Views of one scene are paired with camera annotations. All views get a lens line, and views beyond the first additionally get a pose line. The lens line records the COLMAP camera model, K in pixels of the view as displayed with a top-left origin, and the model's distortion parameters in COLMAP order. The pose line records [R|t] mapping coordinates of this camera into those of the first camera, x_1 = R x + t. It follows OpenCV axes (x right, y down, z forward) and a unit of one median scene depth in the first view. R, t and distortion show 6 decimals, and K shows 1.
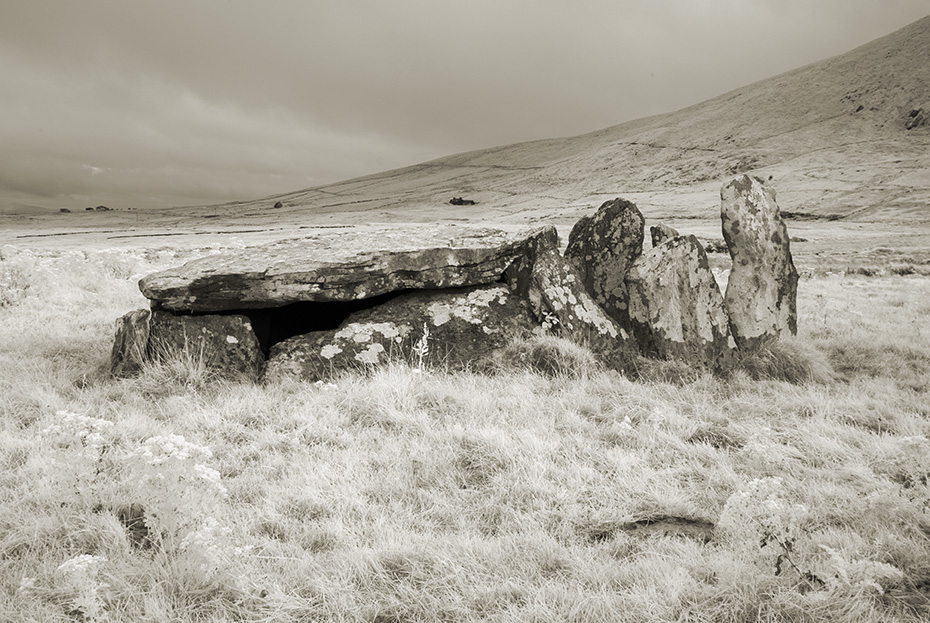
lens RADIAL K [[968.6, 0, 465.0], [0, 968.6, 311.5], [0, 0, 1]] dist [-0.071851, -0.003340]
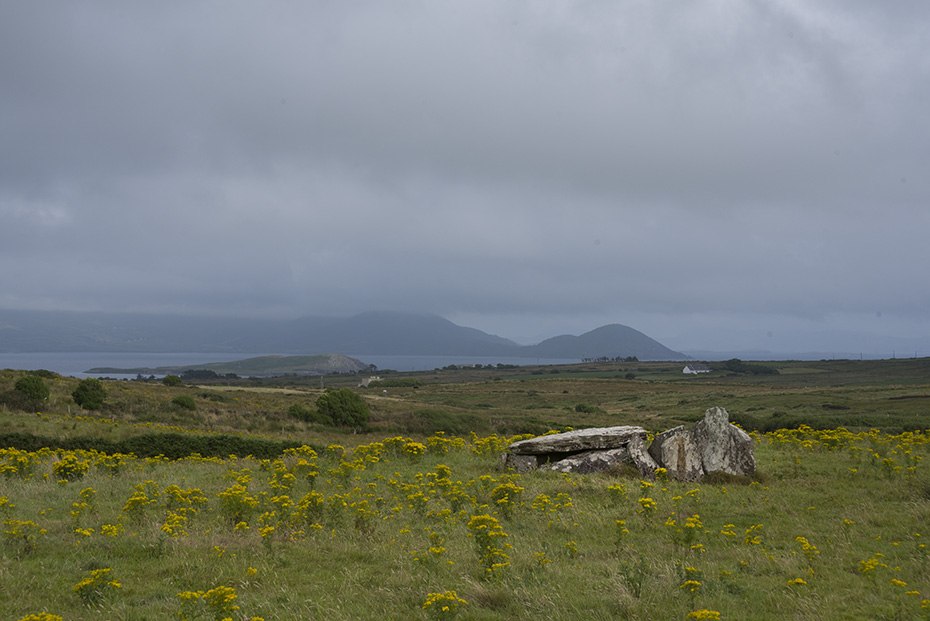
lens RADIAL K [[1926.3, 0, 465.0], [0, 1926.3, 310.5], [0, 0, 1]] dist [0.320901, 0.020823]
pose [[0.766881, -0.032201, -0.640981, 3.319681], [-0.043562, 0.993825, -0.102045, 0.168471], [0.640309, 0.106179, 0.760743, -3.622777]]
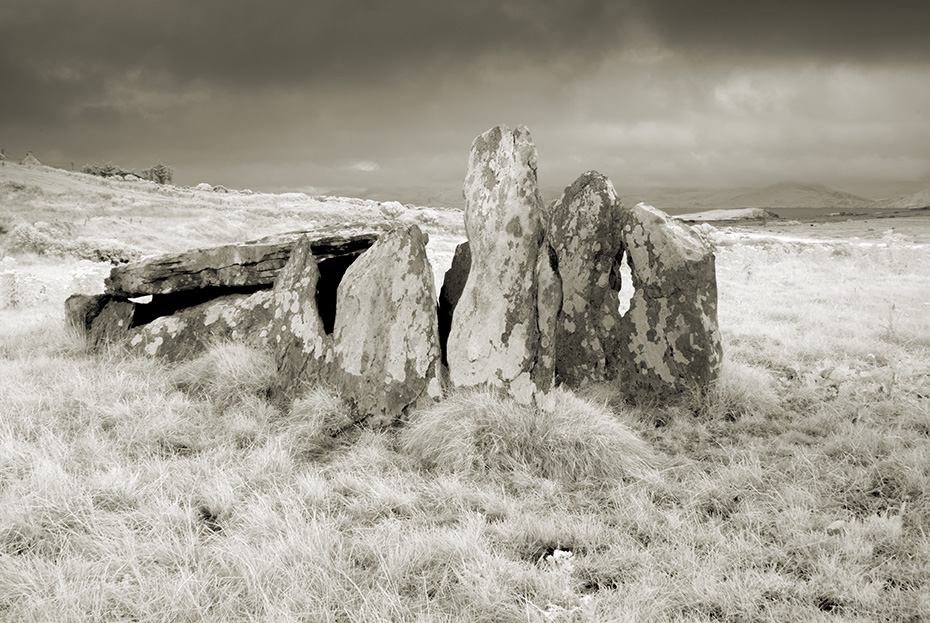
lens RADIAL K [[968.6, 0, 465.0], [0, 968.6, 311.5], [0, 0, 1]] dist [-0.071851, -0.003340]
pose [[0.466220, 0.059550, -0.882662, 0.903453], [-0.054091, 0.997784, 0.038746, -0.048584], [0.883014, 0.029680, 0.468408, 0.741110]]
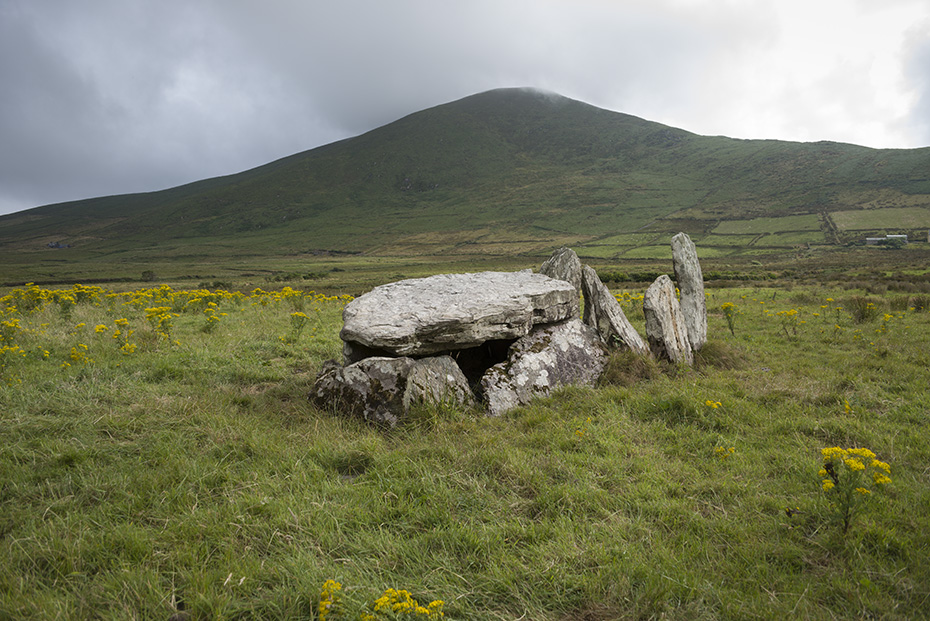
lens RADIAL K [[727.2, 0, 465.0], [0, 727.2, 310.5], [0, 0, 1]] dist [-0.095171, 0.000560]
pose [[0.868629, -0.047266, 0.493203, -0.581605], [0.057011, 0.998362, -0.004729, -0.040257], [-0.492172, 0.032226, 0.869901, 0.224554]]
